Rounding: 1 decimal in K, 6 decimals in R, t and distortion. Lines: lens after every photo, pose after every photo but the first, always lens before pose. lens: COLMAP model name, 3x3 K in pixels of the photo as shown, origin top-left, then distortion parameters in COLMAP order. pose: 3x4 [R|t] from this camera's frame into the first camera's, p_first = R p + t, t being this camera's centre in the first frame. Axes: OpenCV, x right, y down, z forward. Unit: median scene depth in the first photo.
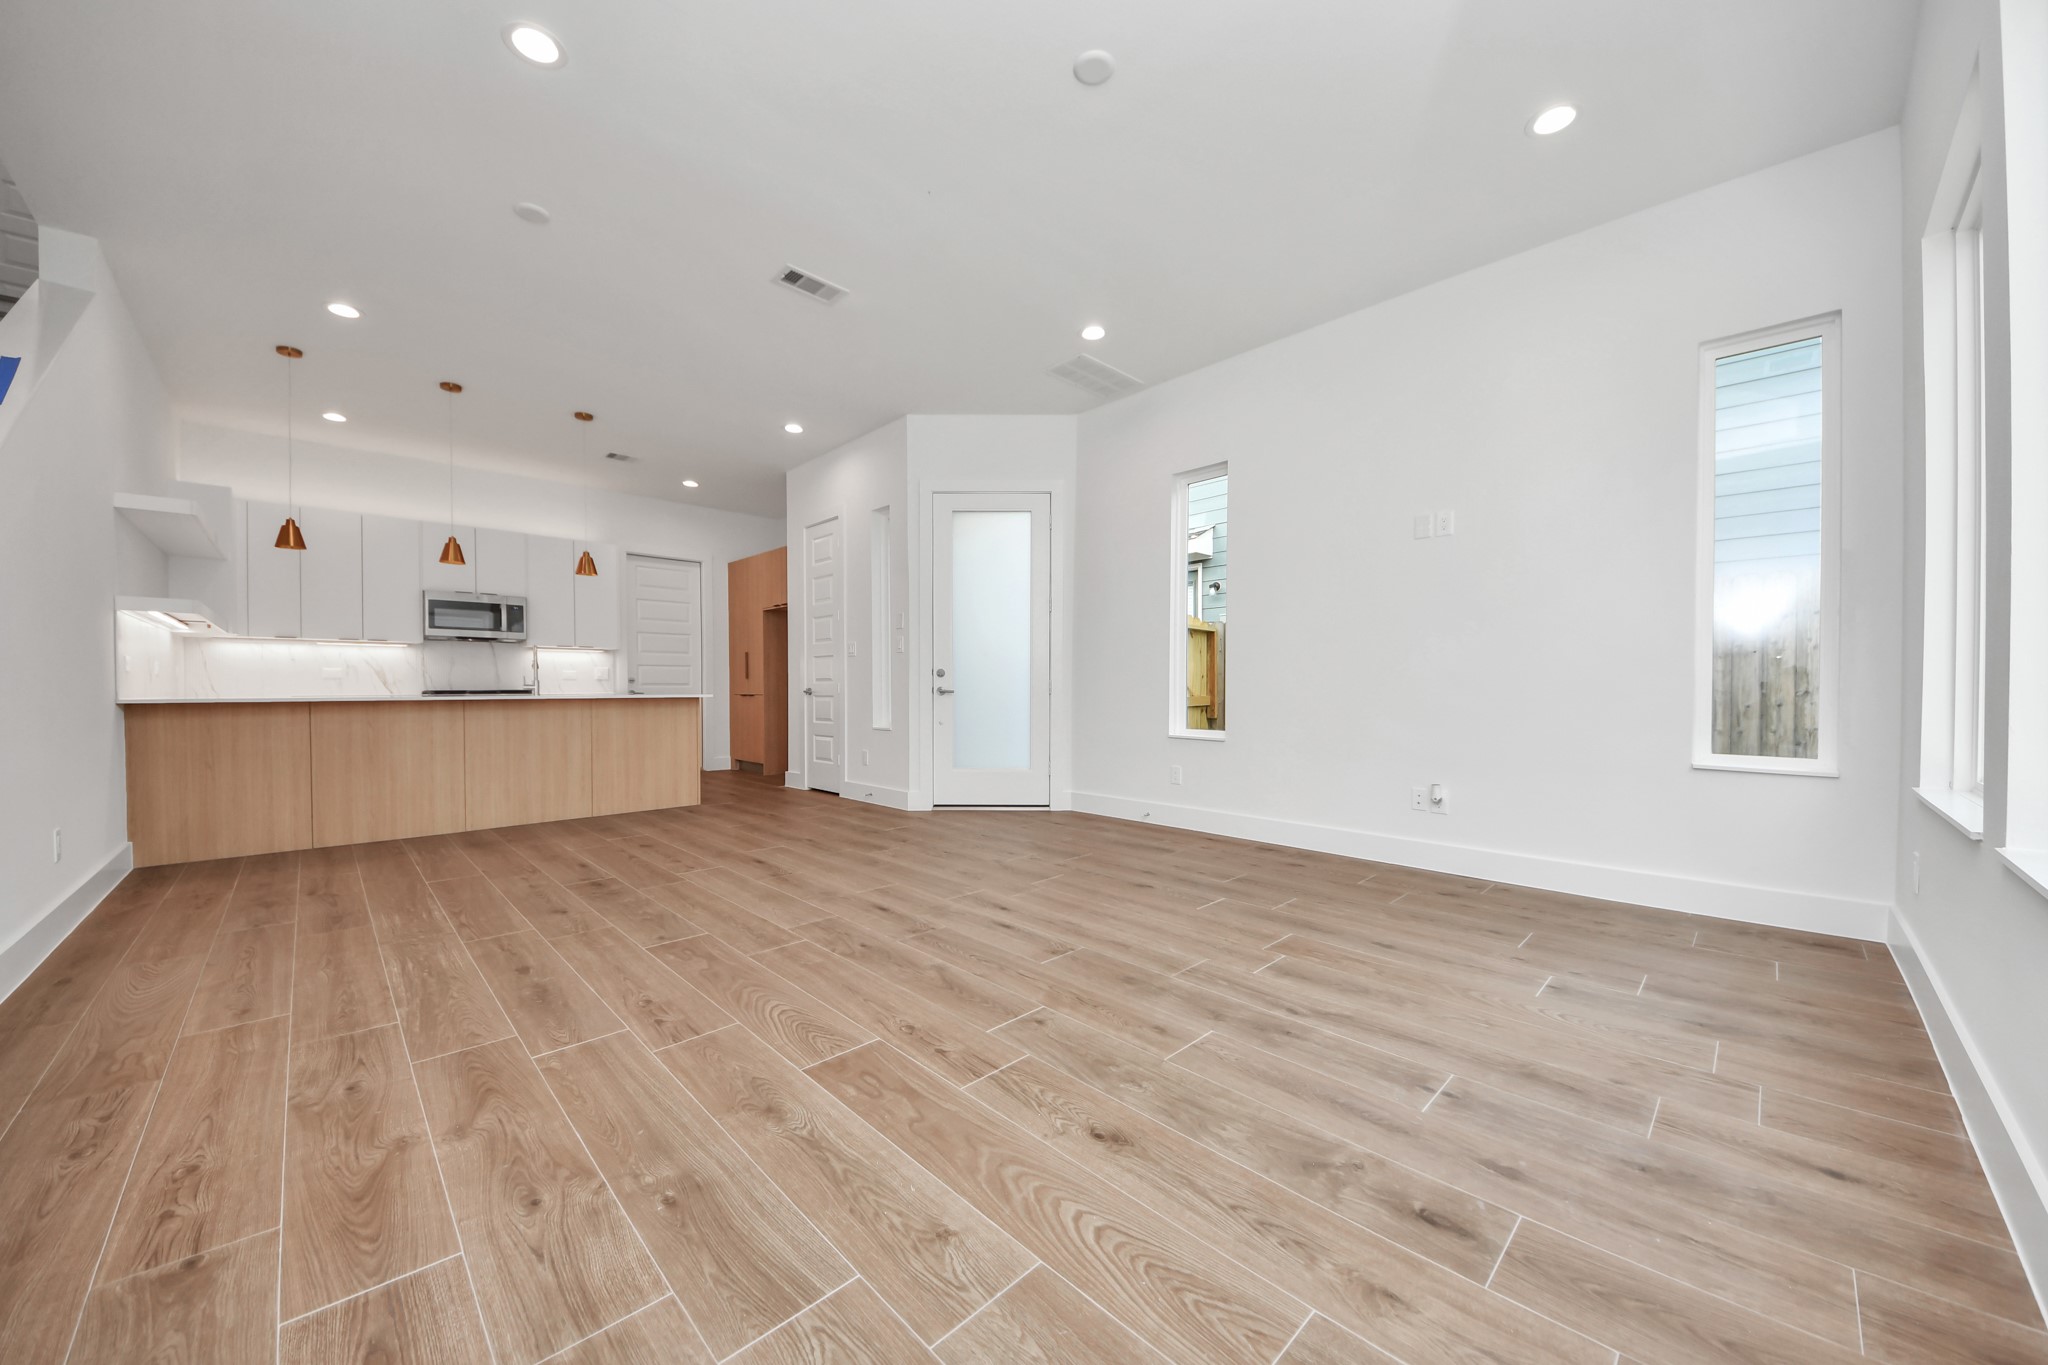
lens RADIAL K [[733.4, 0, 1030.1], [0, 733.4, 701.4], [0, 0, 1]] dist [0.001383, -0.008814]
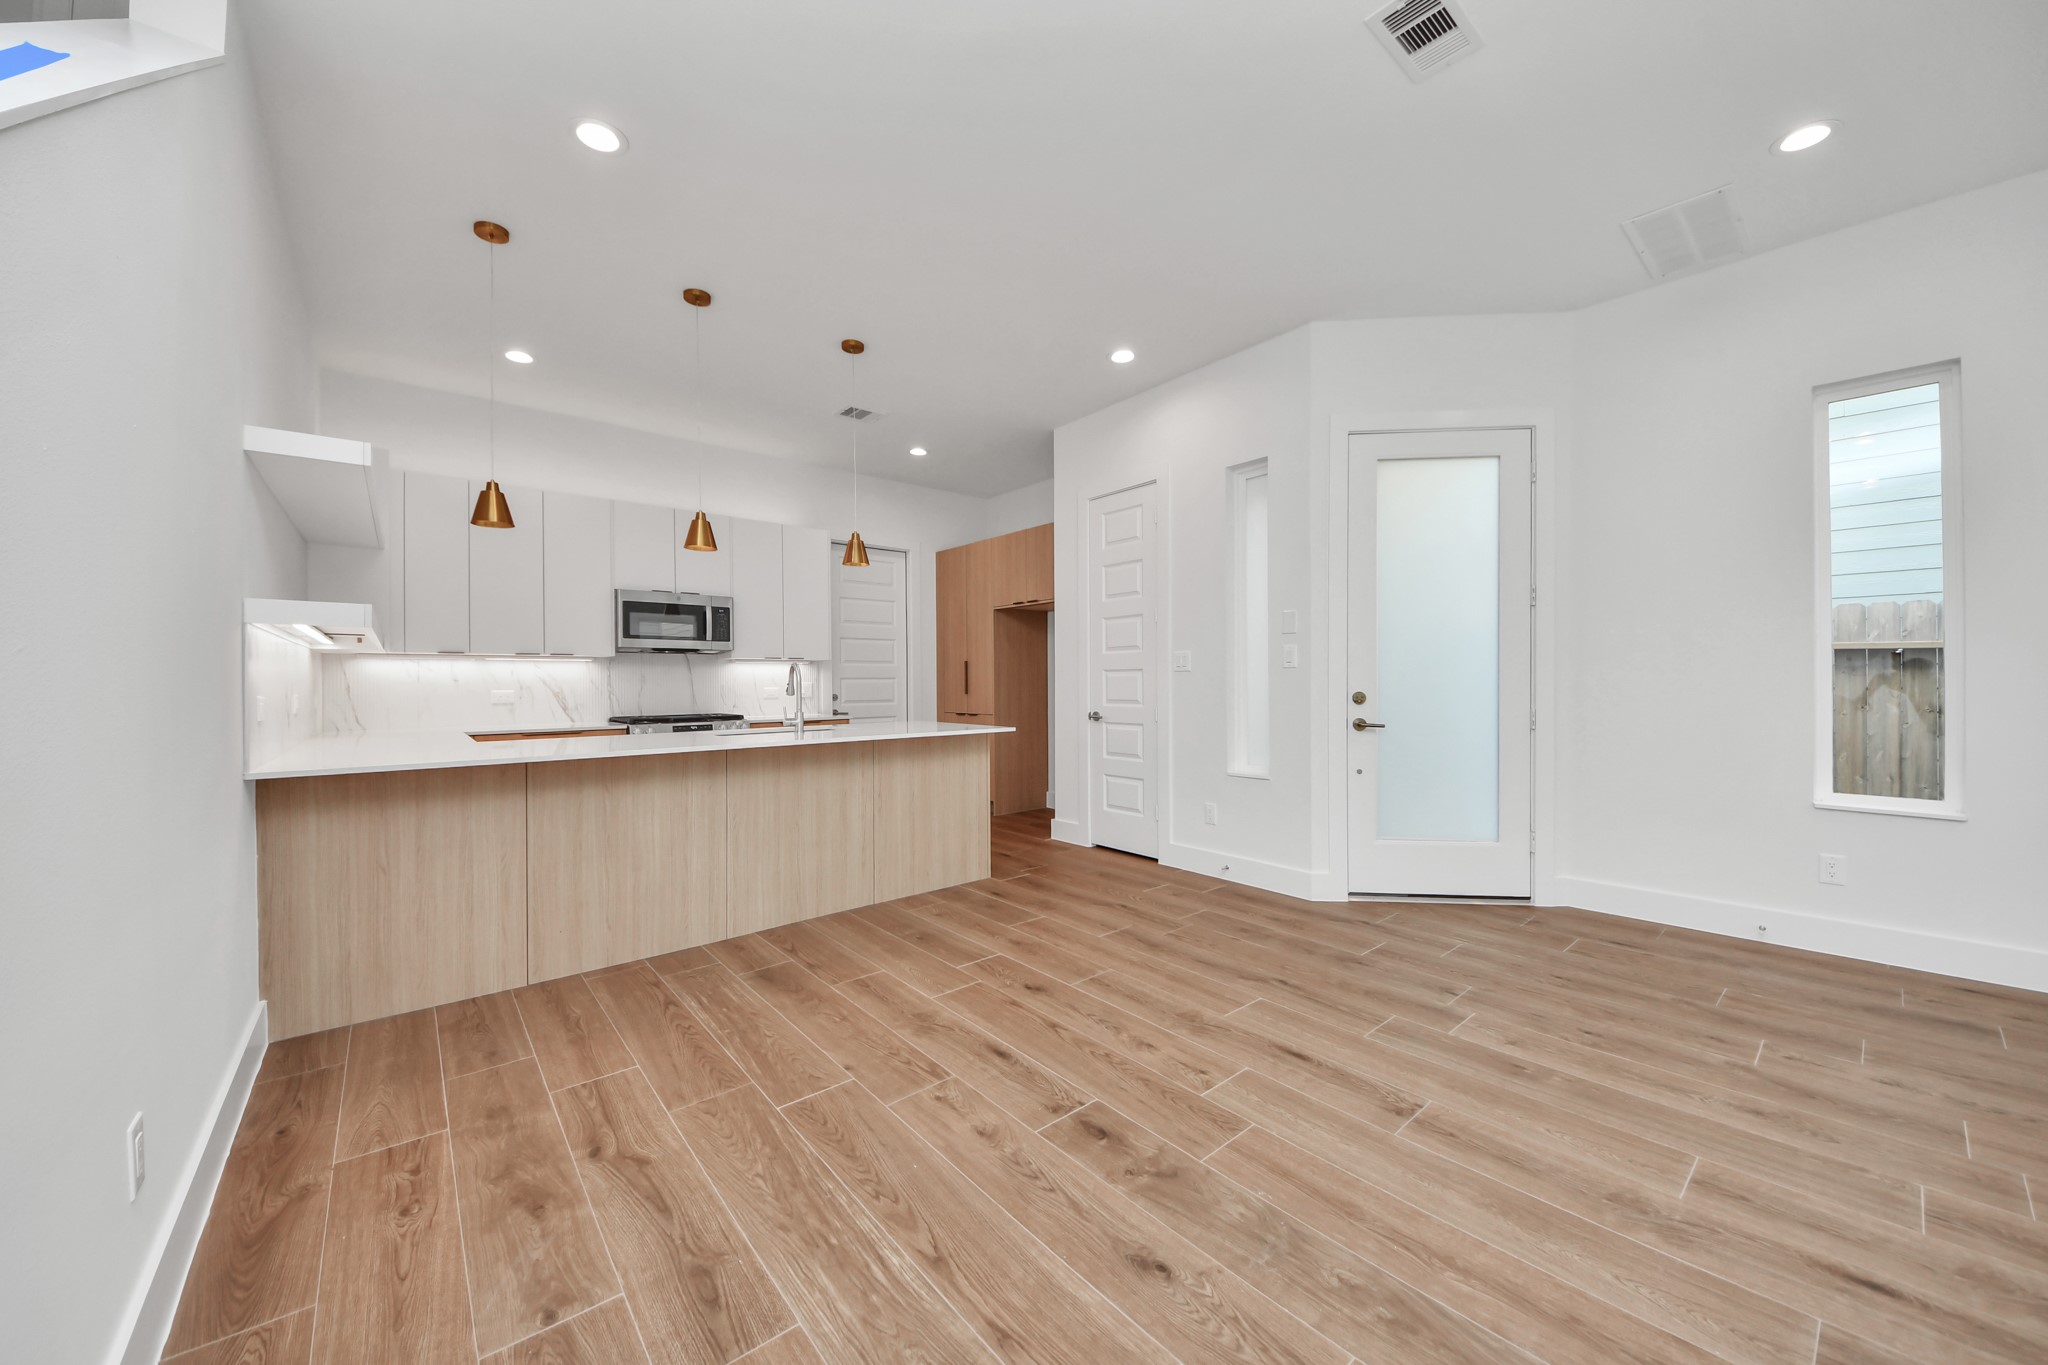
lens RADIAL K [[735.6, 0, 1023.0], [0, 735.6, 685.3], [0, 0, 1]] dist [0.024726, -0.018156]
pose [[0.996936, -0.003100, -0.078157, -0.661722], [0.002103, 0.999915, -0.012838, -0.076094], [0.078190, 0.012635, 0.996858, 0.498392]]
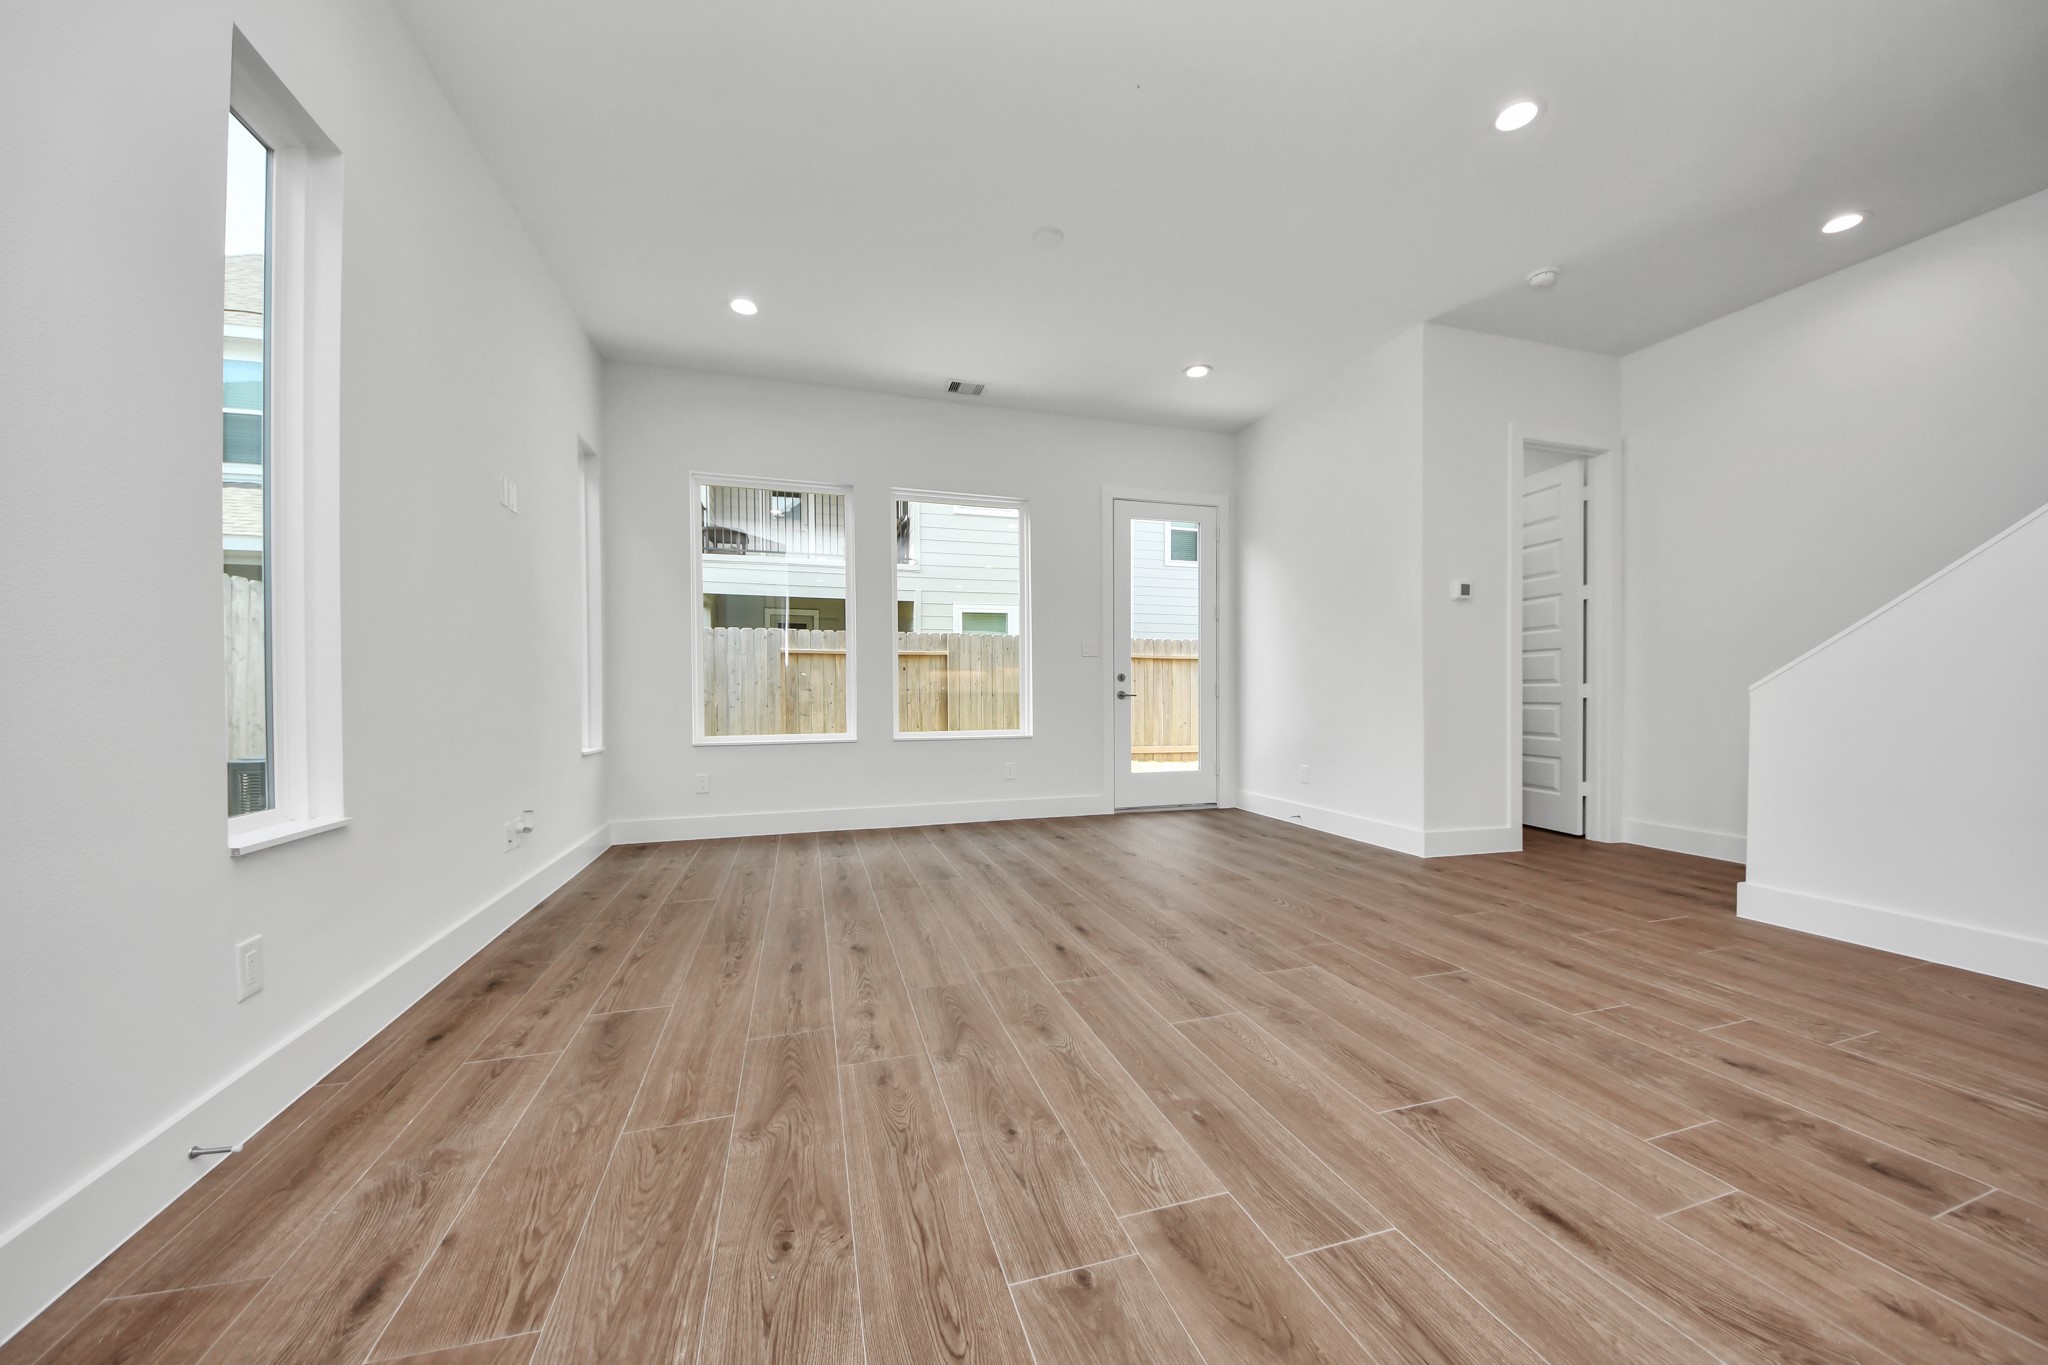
lens RADIAL K [[722.8, 0, 1030.3], [0, 722.8, 694.1], [0, 0, 1]] dist [0.014301, -0.013725]
pose [[-0.887271, -0.002183, 0.461244, -0.383597], [0.011993, 0.999541, 0.027803, -0.037223], [-0.461093, 0.030200, -0.886838, 1.710905]]
